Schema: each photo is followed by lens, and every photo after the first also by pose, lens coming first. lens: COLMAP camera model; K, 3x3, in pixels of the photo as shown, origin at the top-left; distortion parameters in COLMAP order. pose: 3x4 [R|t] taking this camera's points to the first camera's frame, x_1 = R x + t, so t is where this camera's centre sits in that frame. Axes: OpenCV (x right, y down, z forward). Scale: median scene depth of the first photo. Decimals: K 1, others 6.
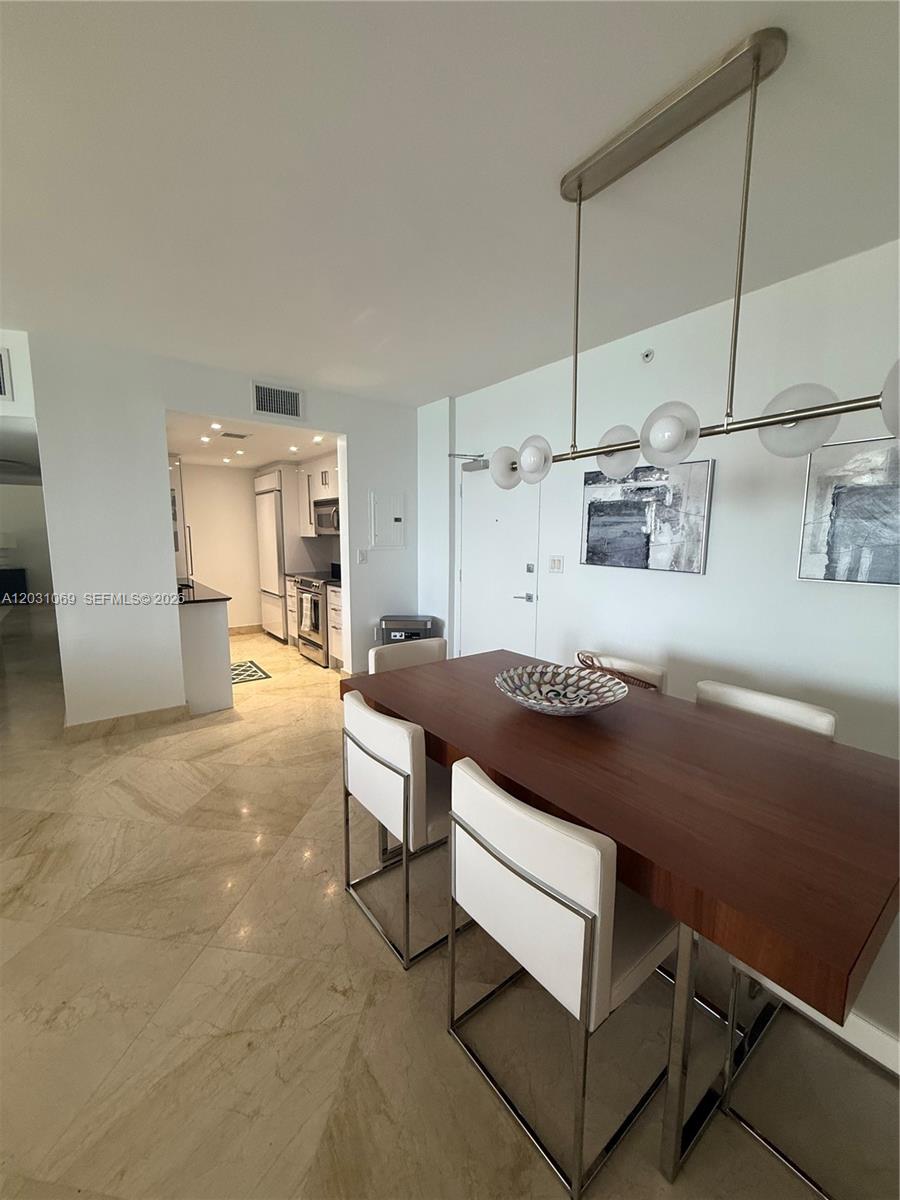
lens RADIAL K [[474.9, 0, 450.2], [0, 474.9, 600.0], [0, 0, 1]] dist [0.000204, 0.000363]
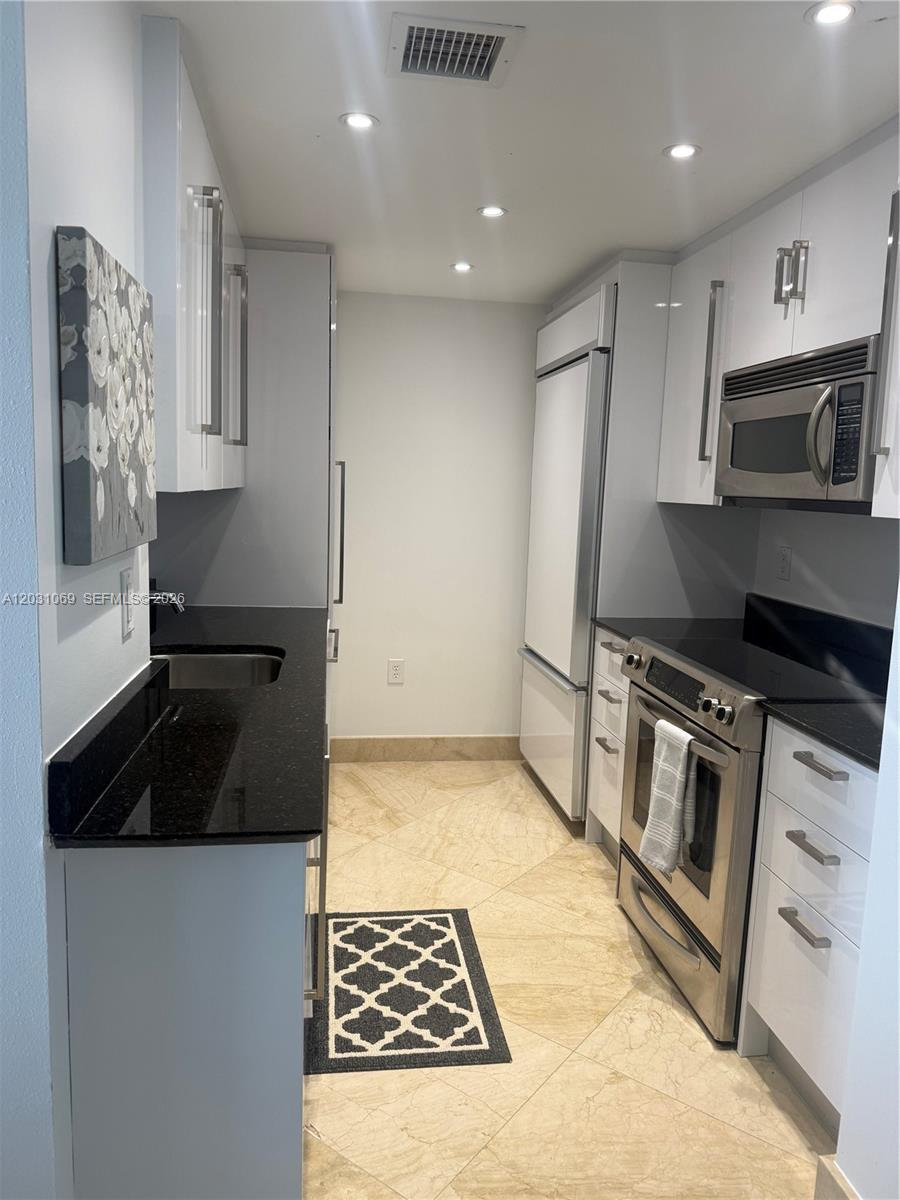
lens RADIAL K [[837.1, 0, 444.8], [0, 837.1, 596.6], [0, 0, 1]] dist [0.061681, 0.000160]
pose [[0.874144, 0.089599, -0.477331, -0.181898], [-0.096373, 0.995292, 0.010335, -0.069582], [0.476009, 0.036968, 0.878663, 0.492351]]
